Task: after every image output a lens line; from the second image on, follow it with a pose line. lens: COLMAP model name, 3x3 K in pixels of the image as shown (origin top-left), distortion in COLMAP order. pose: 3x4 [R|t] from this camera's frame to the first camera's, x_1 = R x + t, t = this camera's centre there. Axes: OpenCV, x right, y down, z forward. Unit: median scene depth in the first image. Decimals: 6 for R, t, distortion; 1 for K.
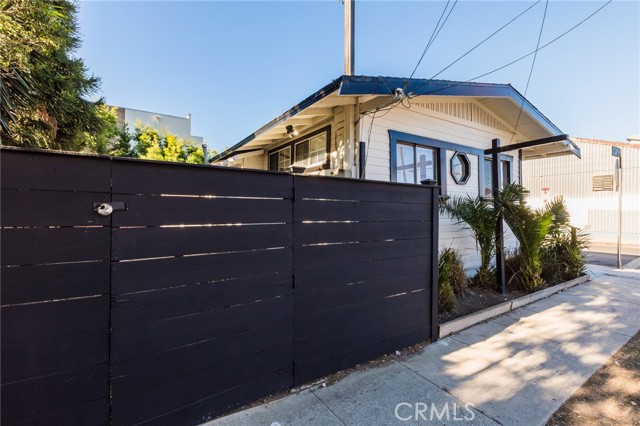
lens RADIAL K [[287.4, 0, 318.1], [0, 287.4, 211.8], [0, 0, 1]] dist [0.004967, 0.000672]
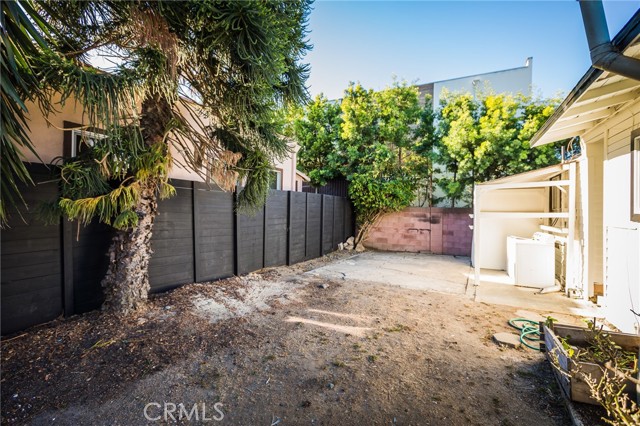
lens RADIAL K [[287.4, 0, 319.5], [0, 287.4, 213.1], [0, 0, 1]] dist [0.004967, 0.000672]
pose [[0.493004, 0.012601, -0.869936, -0.169807], [-0.007414, 0.999920, 0.010283, -0.024085], [0.869996, 0.001380, 0.493058, 0.403081]]
